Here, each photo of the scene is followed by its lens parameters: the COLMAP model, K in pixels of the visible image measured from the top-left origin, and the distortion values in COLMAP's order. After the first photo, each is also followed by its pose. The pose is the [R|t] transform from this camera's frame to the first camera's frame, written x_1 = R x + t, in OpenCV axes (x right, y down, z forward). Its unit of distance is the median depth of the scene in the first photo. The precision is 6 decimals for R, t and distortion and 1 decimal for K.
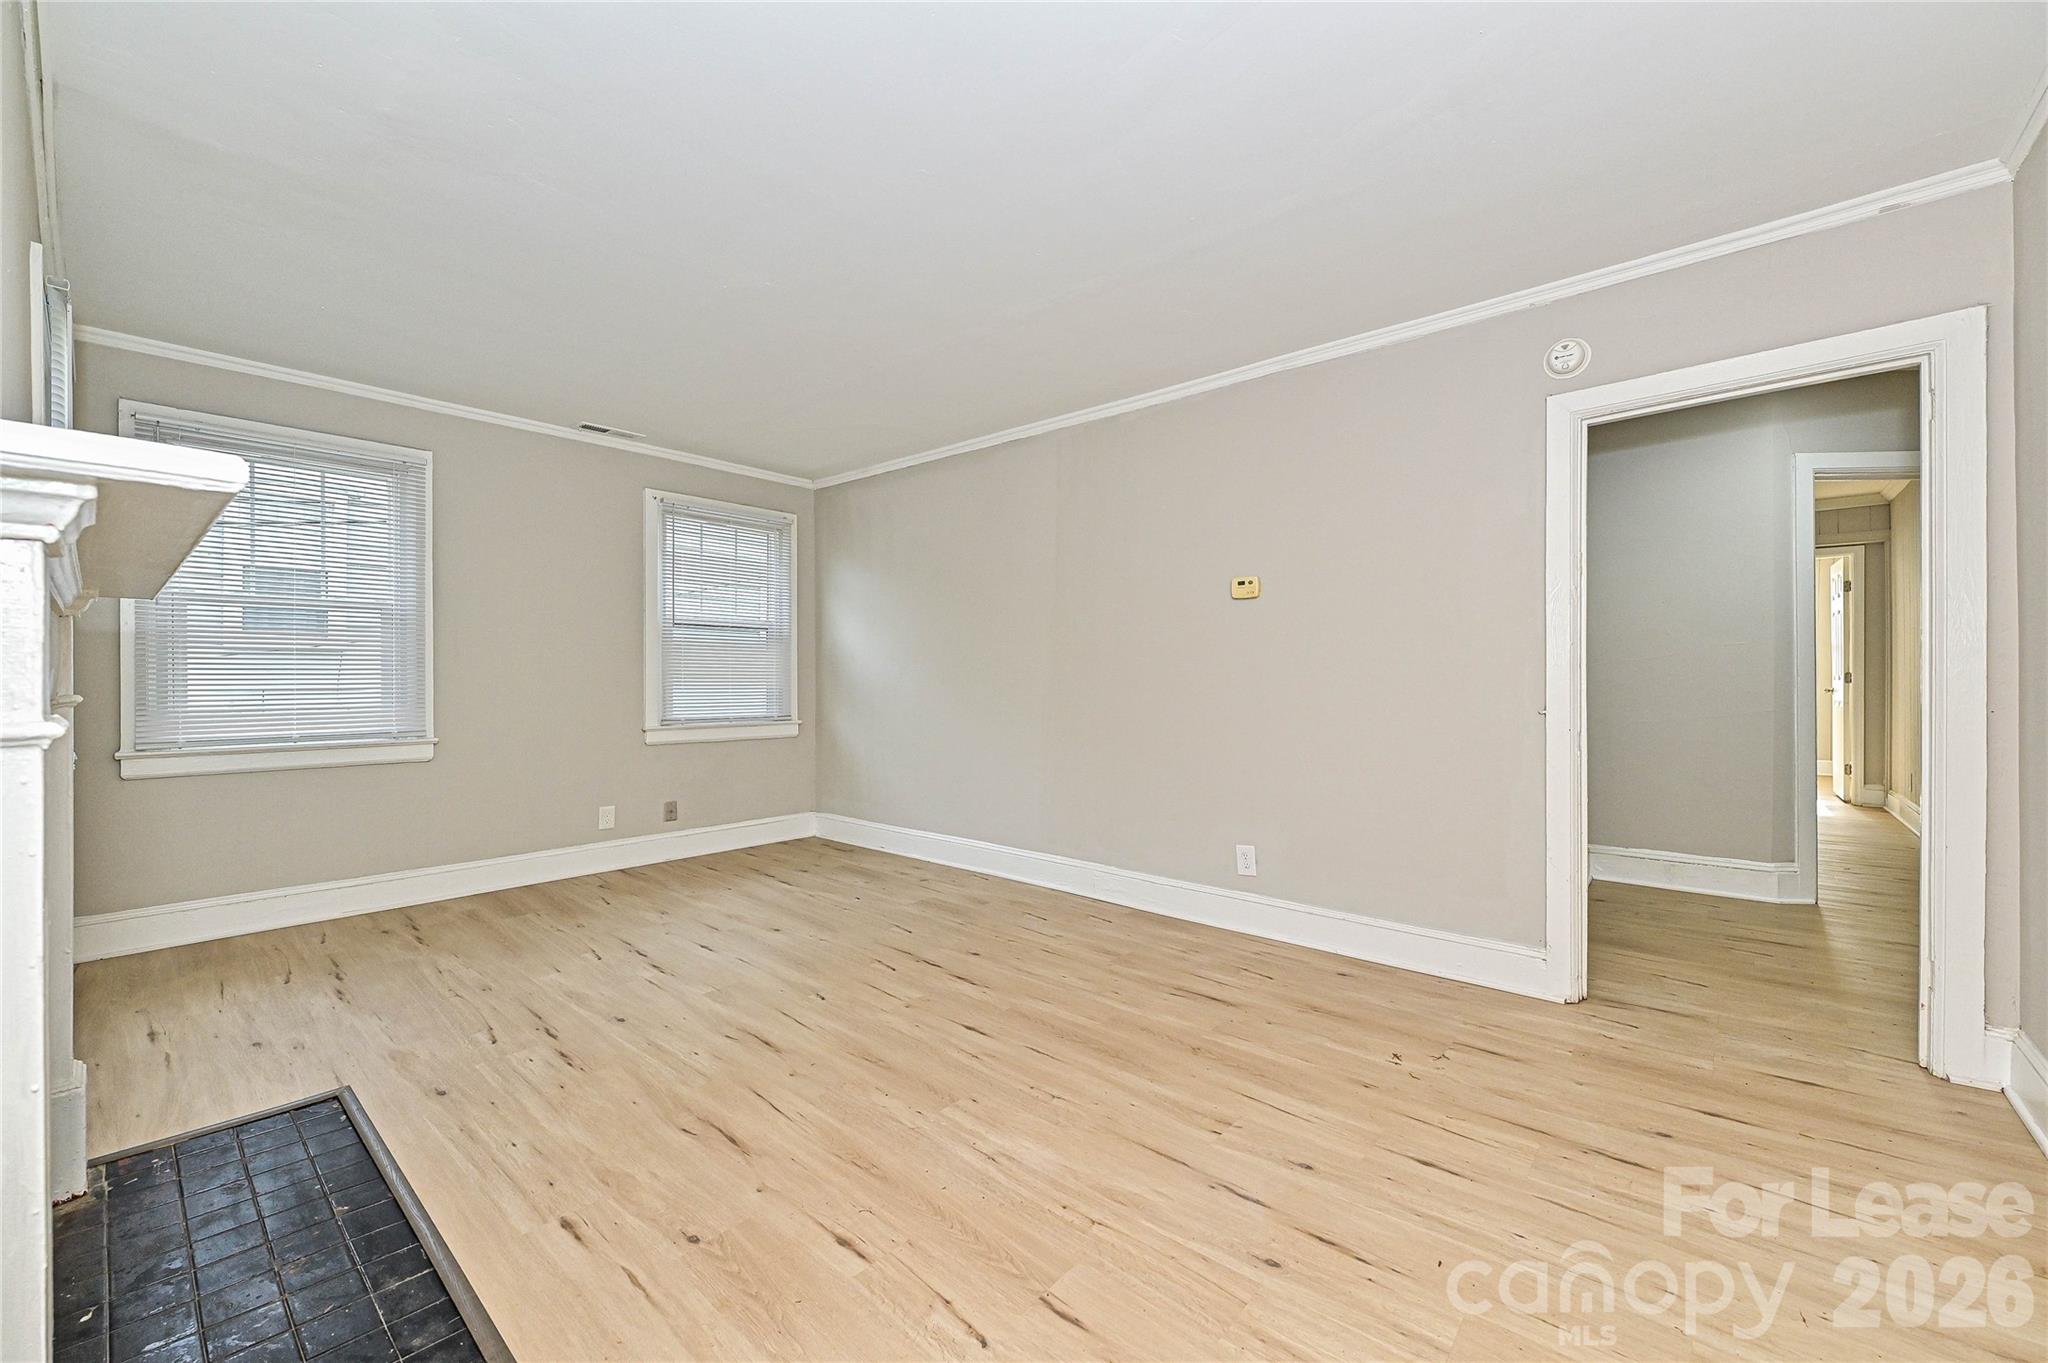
lens RADIAL K [[821.3, 0, 1009.0], [0, 821.3, 680.3], [0, 0, 1]] dist [-0.003435, 0.000117]
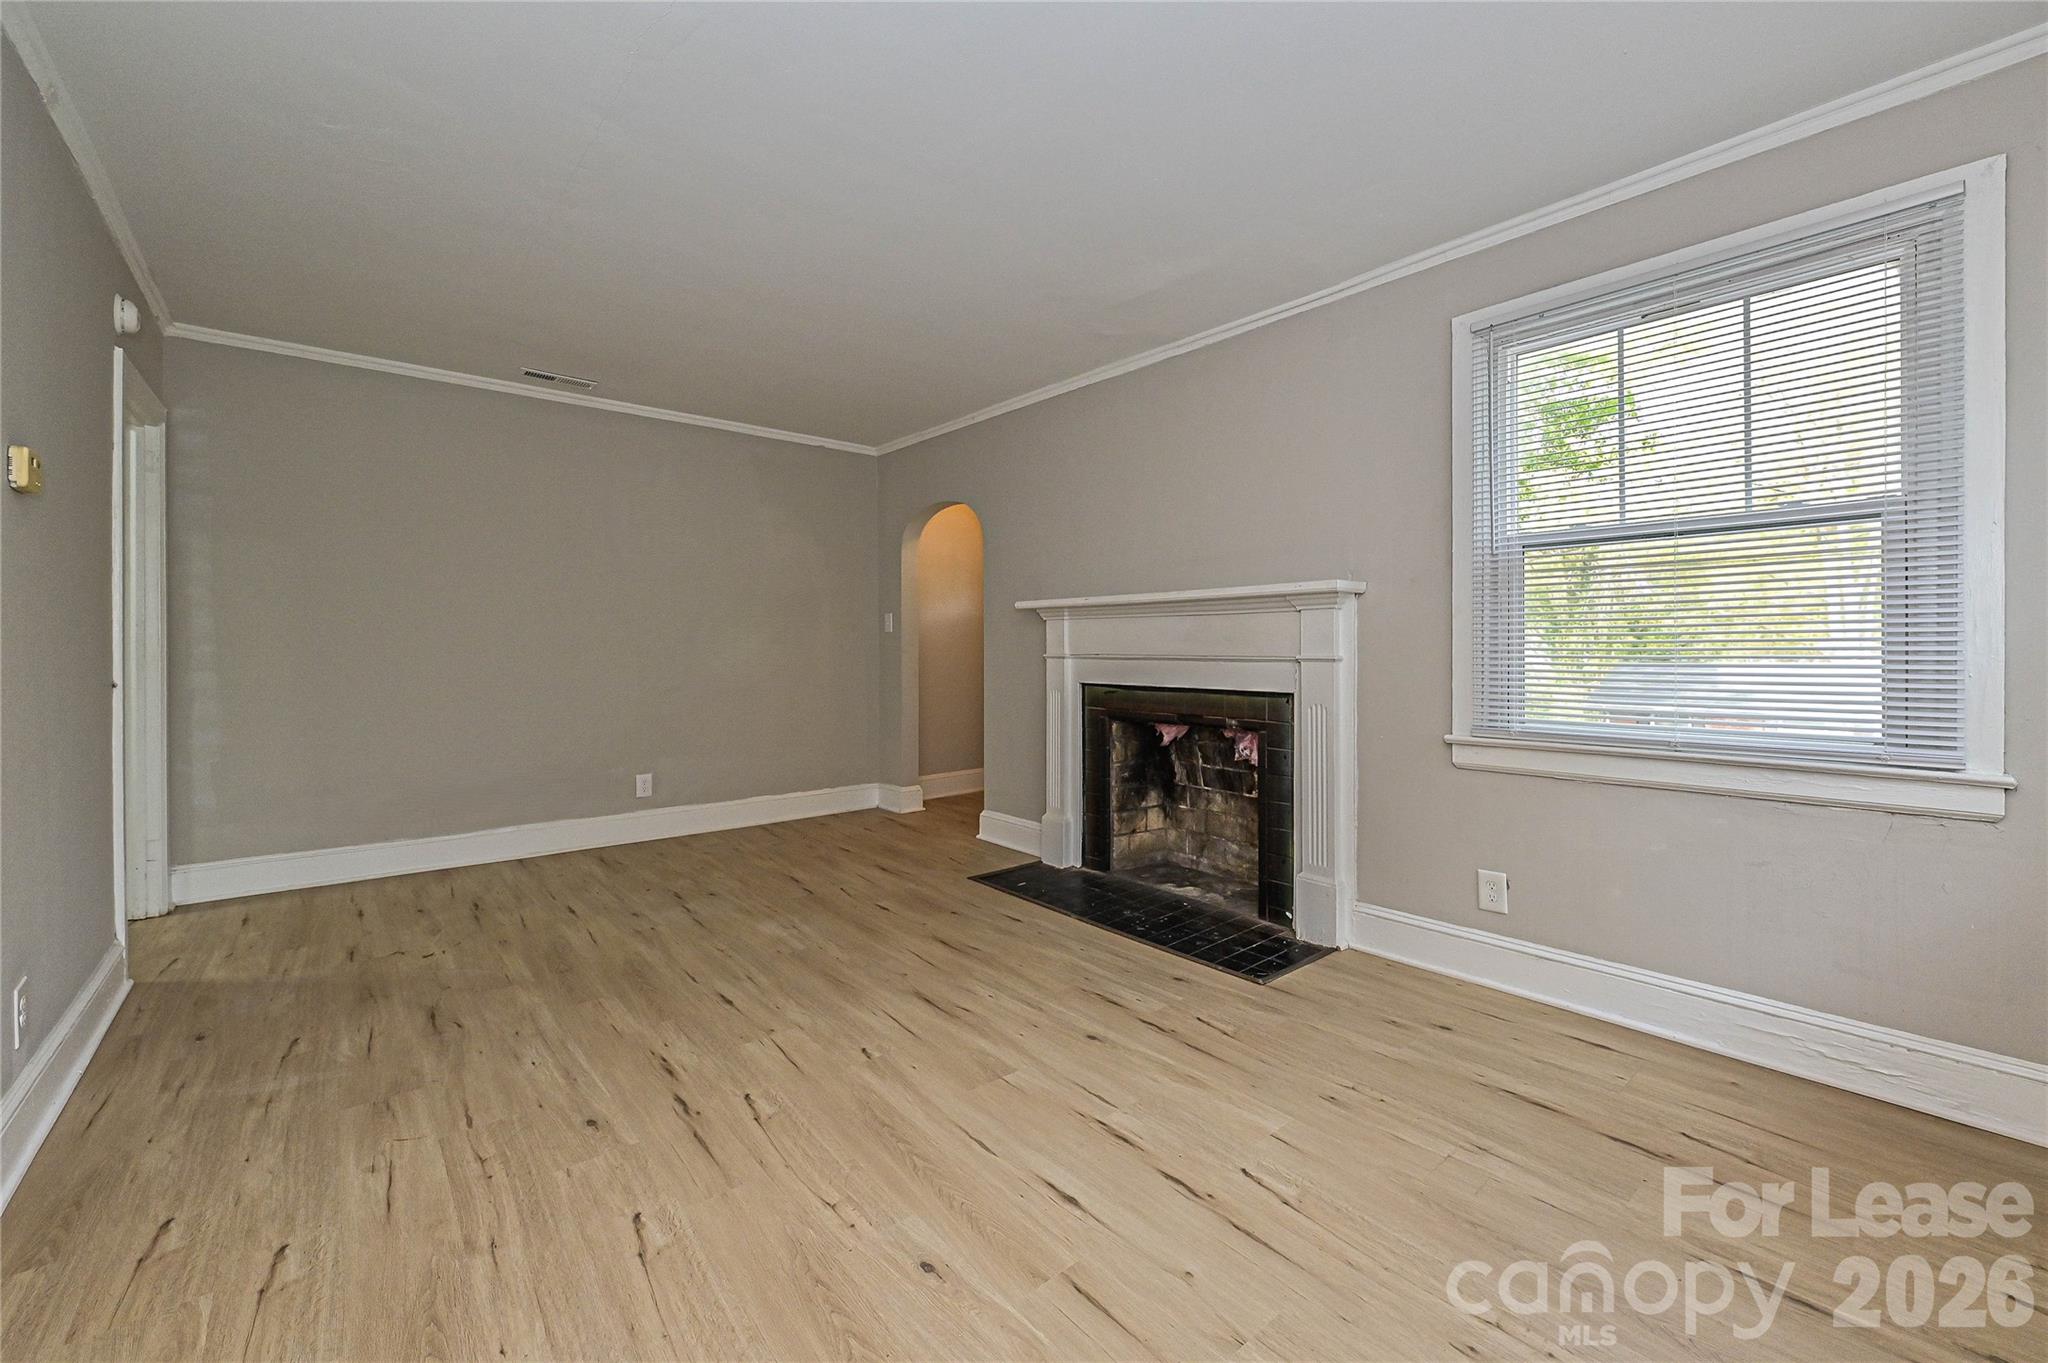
lens RADIAL K [[821.3, 0, 990.7], [0, 821.3, 639.9], [0, 0, 1]] dist [-0.003435, 0.000117]
pose [[-0.984909, 0.003612, 0.173035, -0.447085], [0.003276, 0.999992, -0.002226, -0.006418], [-0.173041, -0.001626, -0.984913, 1.618768]]
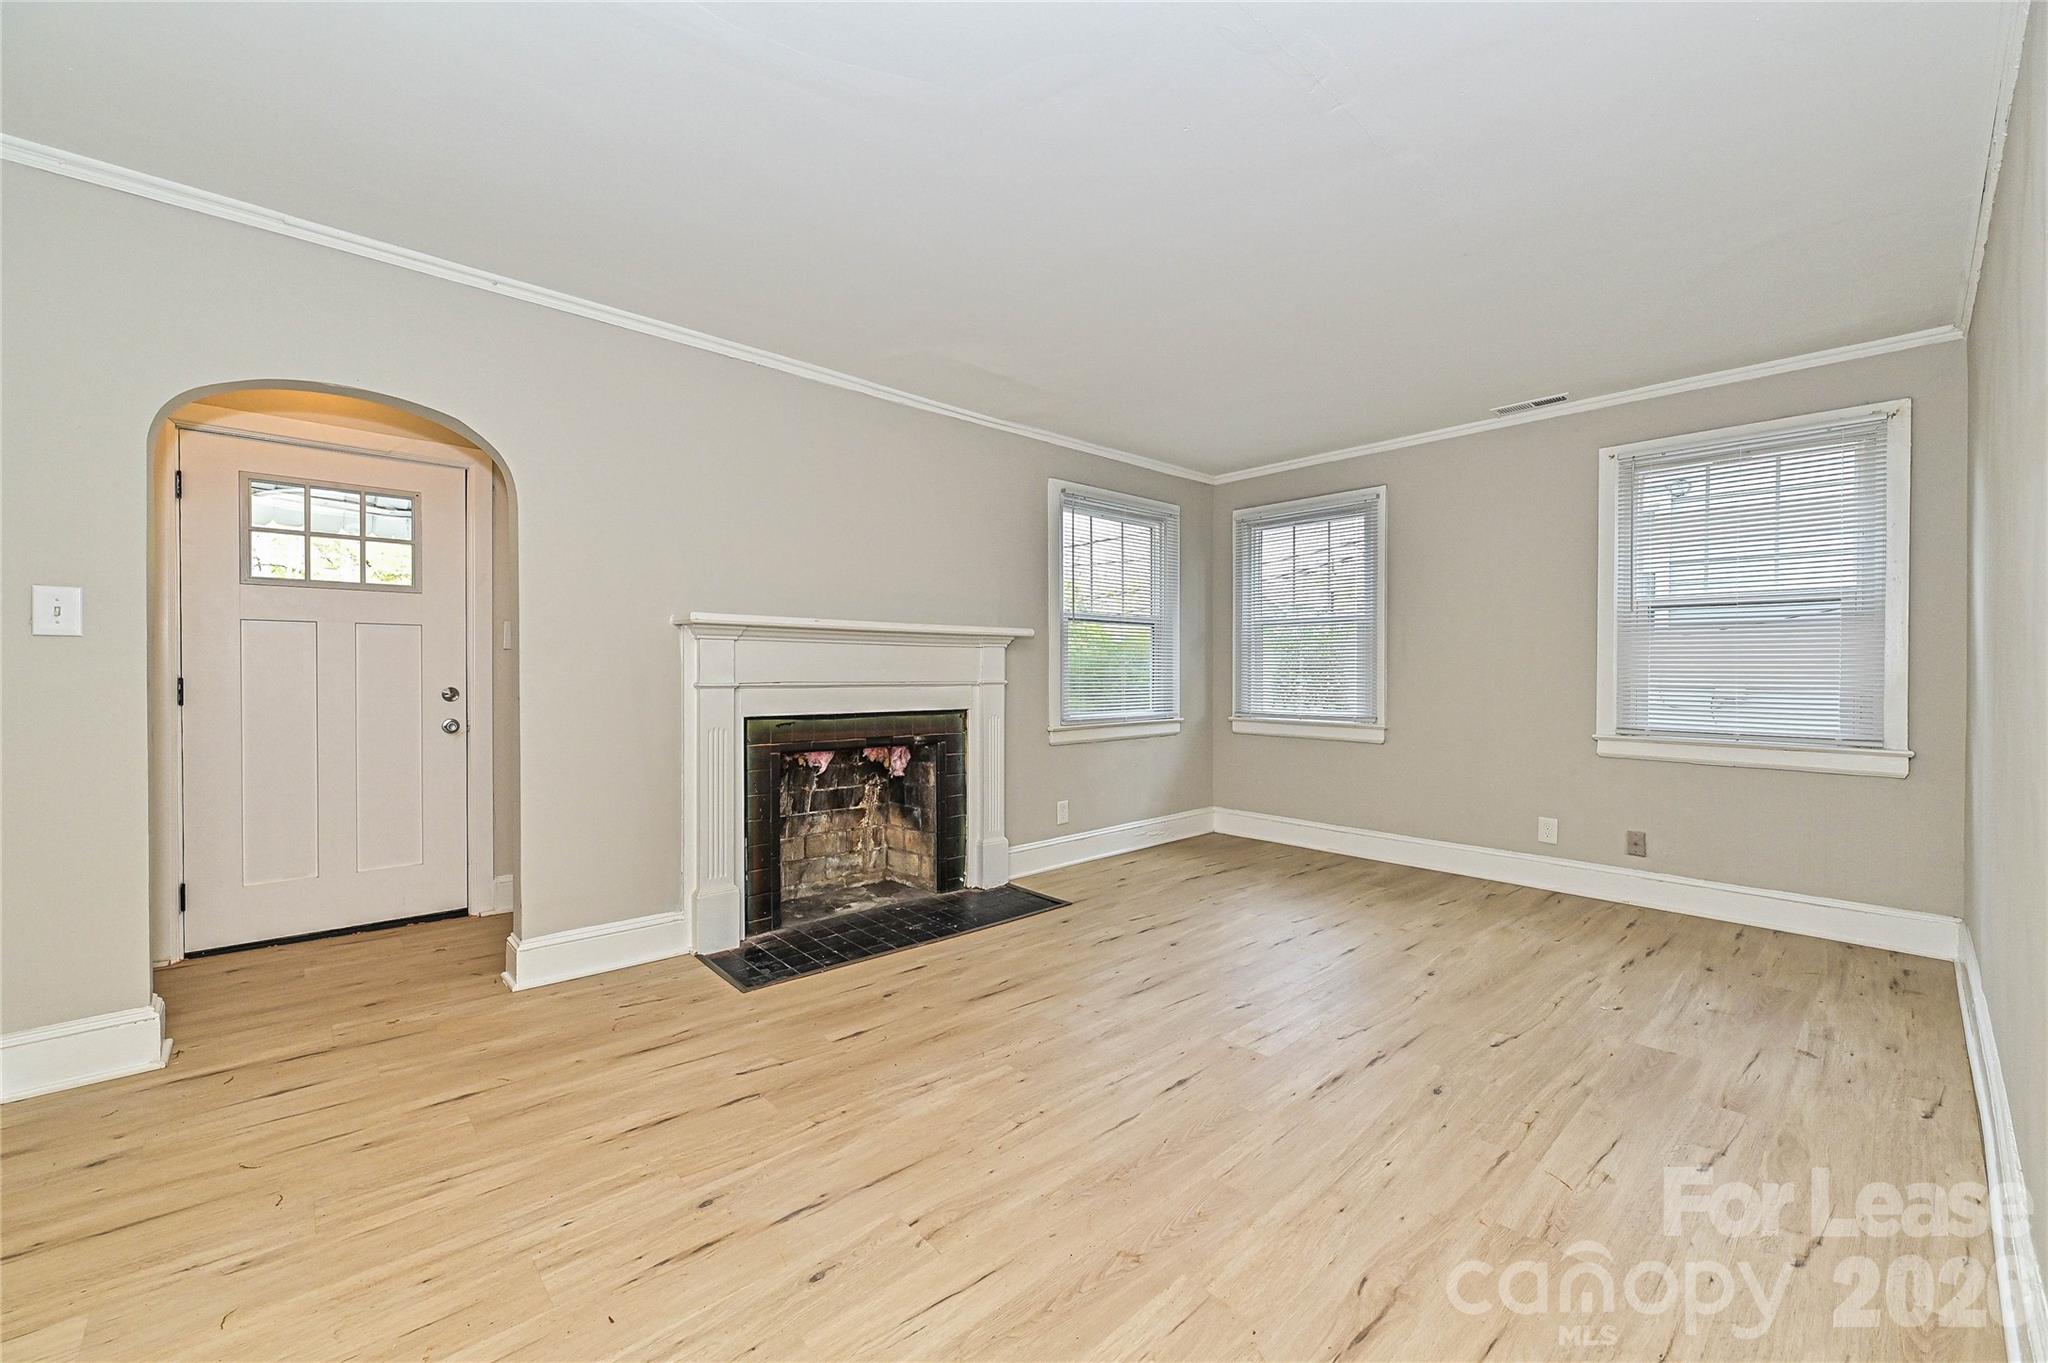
lens RADIAL K [[821.3, 0, 1031.6], [0, 821.3, 681.9], [0, 0, 1]] dist [-0.003435, 0.000117]
pose [[-0.107483, 0.014313, -0.994104, 0.693372], [-0.008419, 0.999847, 0.015306, -0.007267], [0.994171, 0.010014, -0.107346, 0.787174]]
